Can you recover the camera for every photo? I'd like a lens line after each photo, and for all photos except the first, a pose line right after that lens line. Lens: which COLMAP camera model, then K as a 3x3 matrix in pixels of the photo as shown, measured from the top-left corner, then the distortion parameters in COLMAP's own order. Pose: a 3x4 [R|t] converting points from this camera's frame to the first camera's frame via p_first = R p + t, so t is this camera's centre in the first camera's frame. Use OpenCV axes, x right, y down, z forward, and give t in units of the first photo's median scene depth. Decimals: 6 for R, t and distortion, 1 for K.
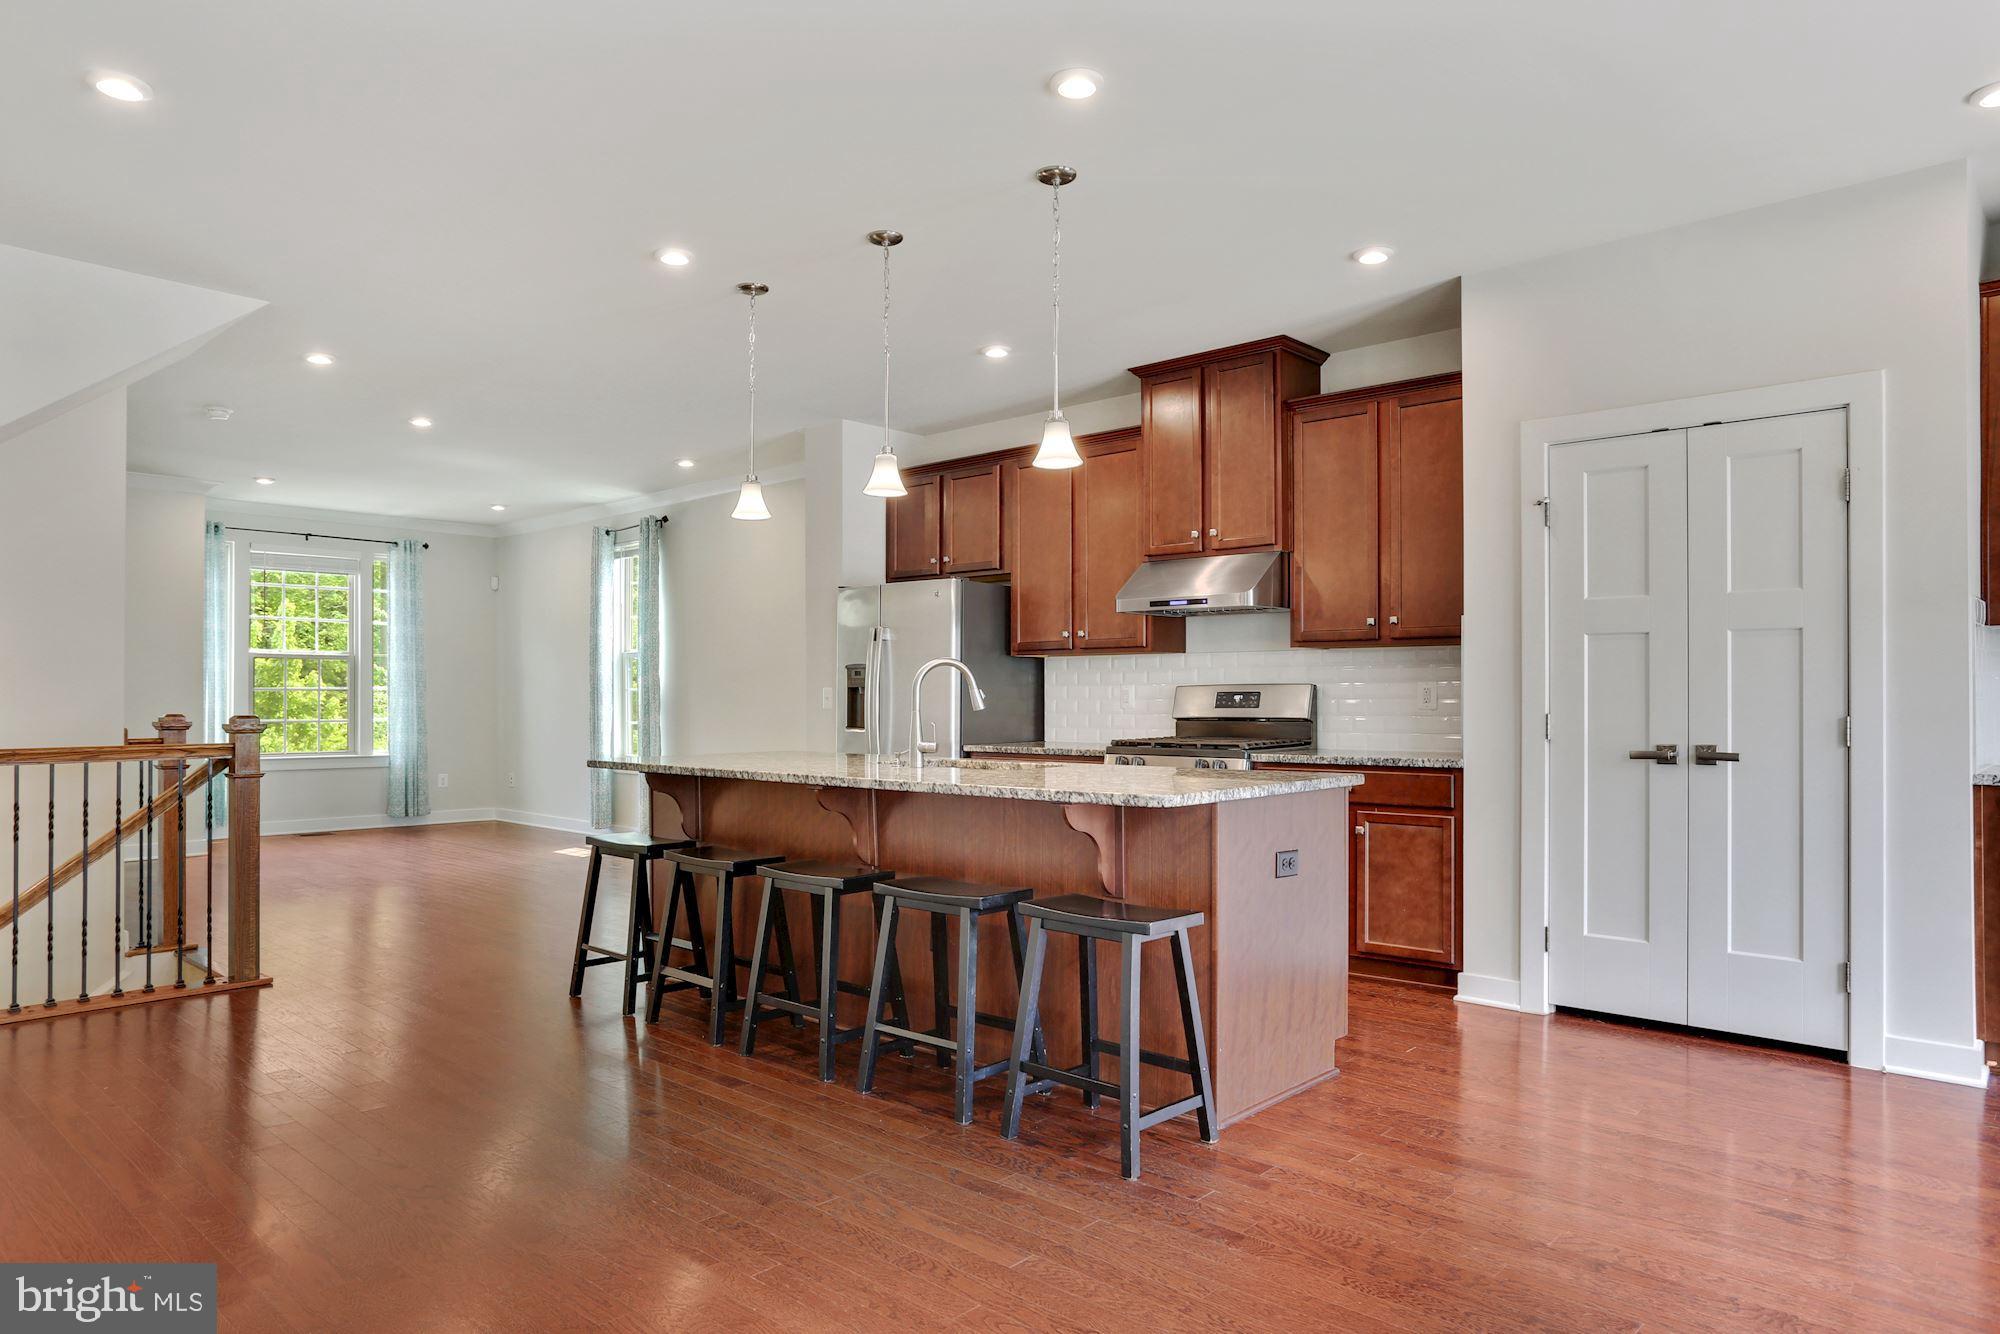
lens RADIAL K [[1263.0, 0, 998.0], [0, 1263.0, 679.3], [0, 0, 1]] dist [-0.035388, 0.014242]
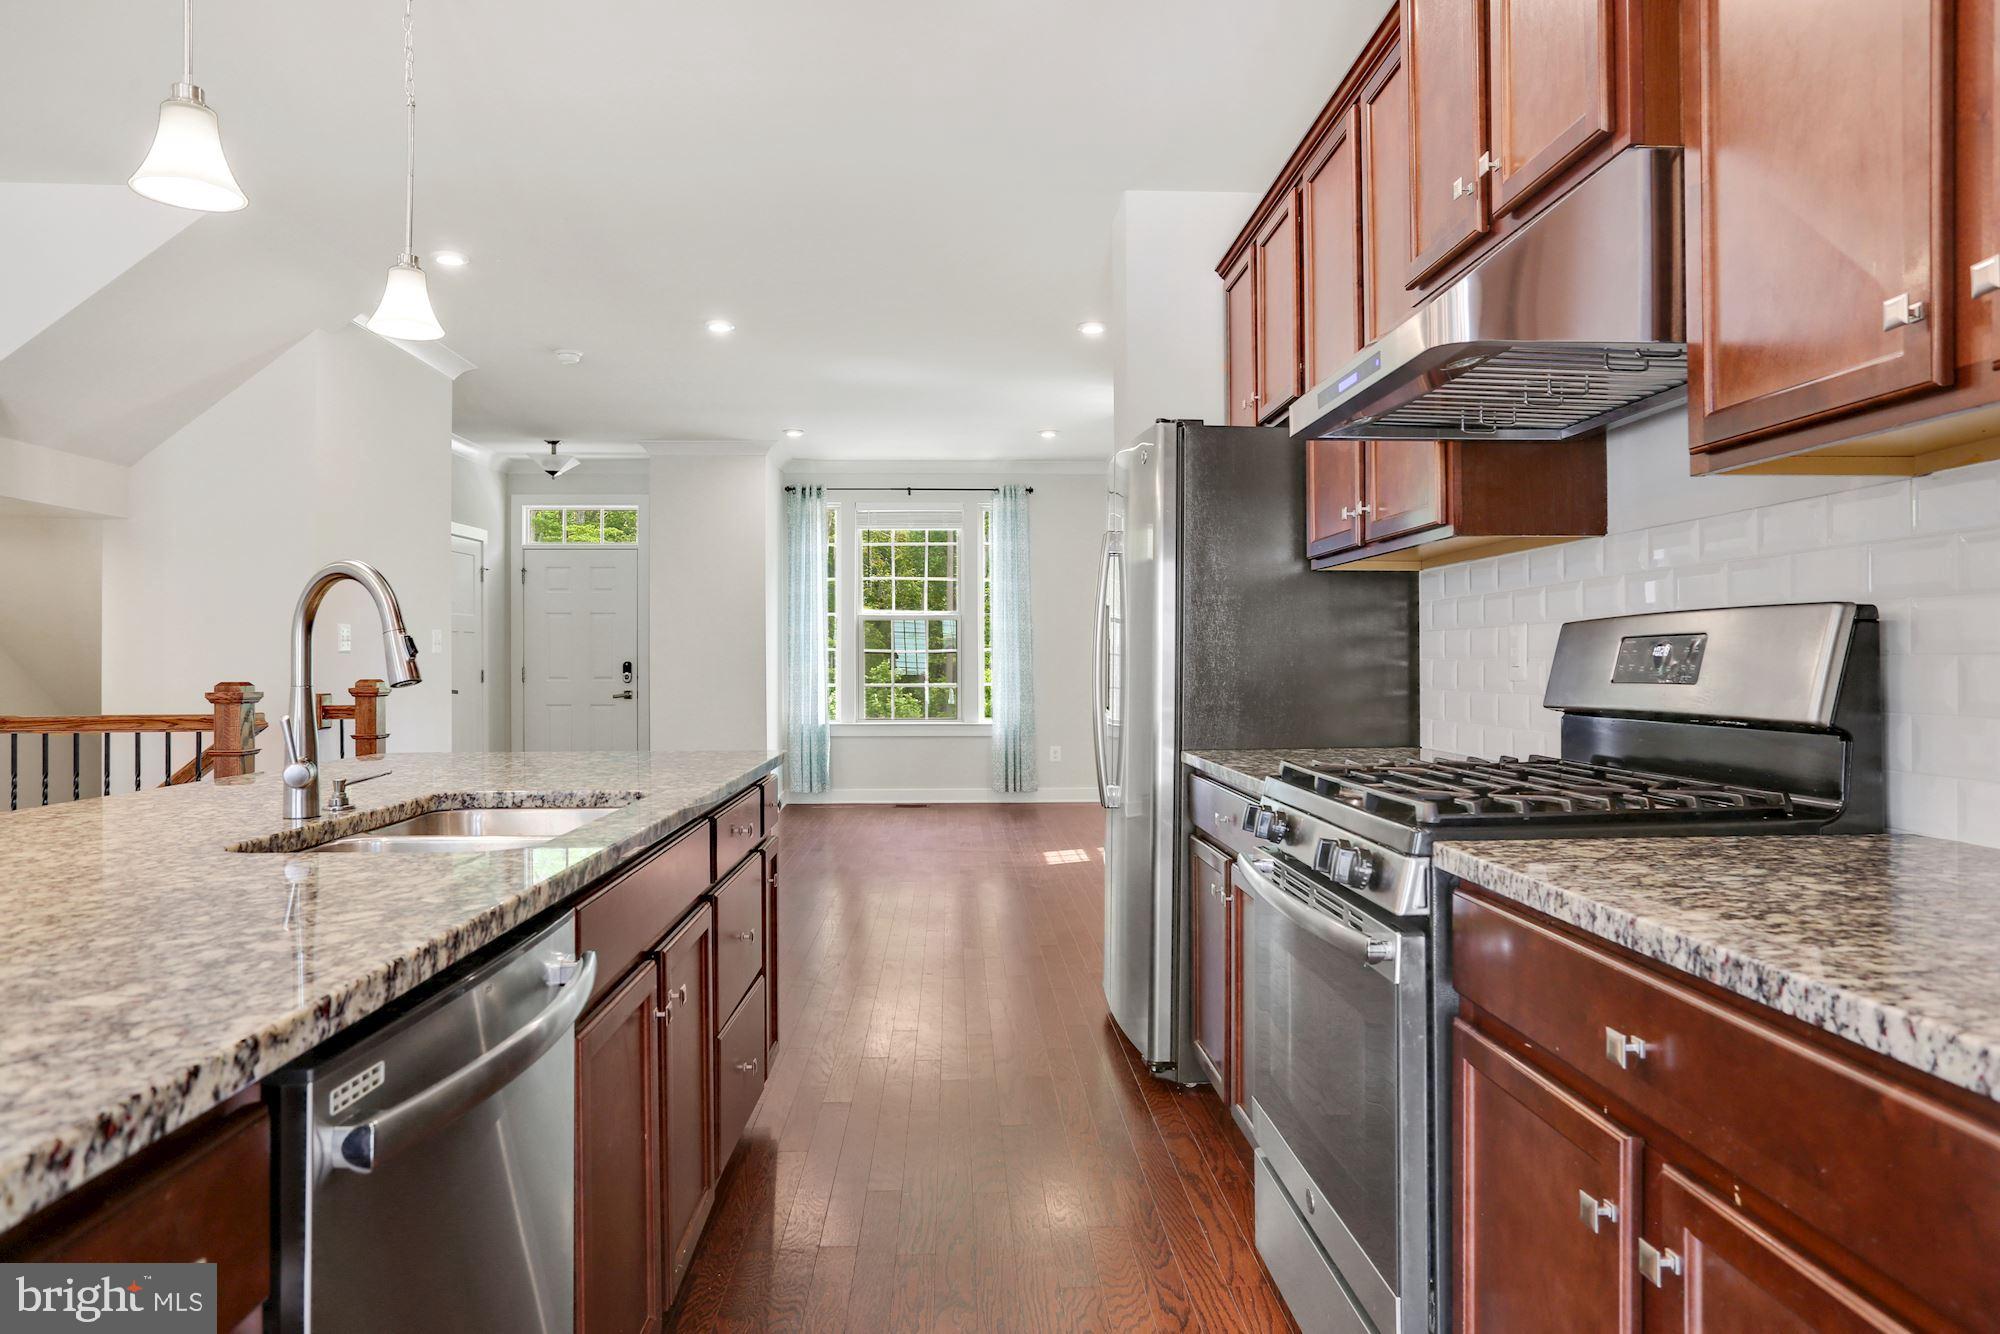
lens RADIAL K [[1263.0, 0, 1000.3], [0, 1263.0, 662.4], [0, 0, 1]] dist [-0.035388, 0.014242]
pose [[0.708670, -0.001956, -0.705537, 0.177114], [0.013349, 0.999854, 0.010637, 0.006884], [0.705413, -0.016957, 0.708593, 0.382769]]
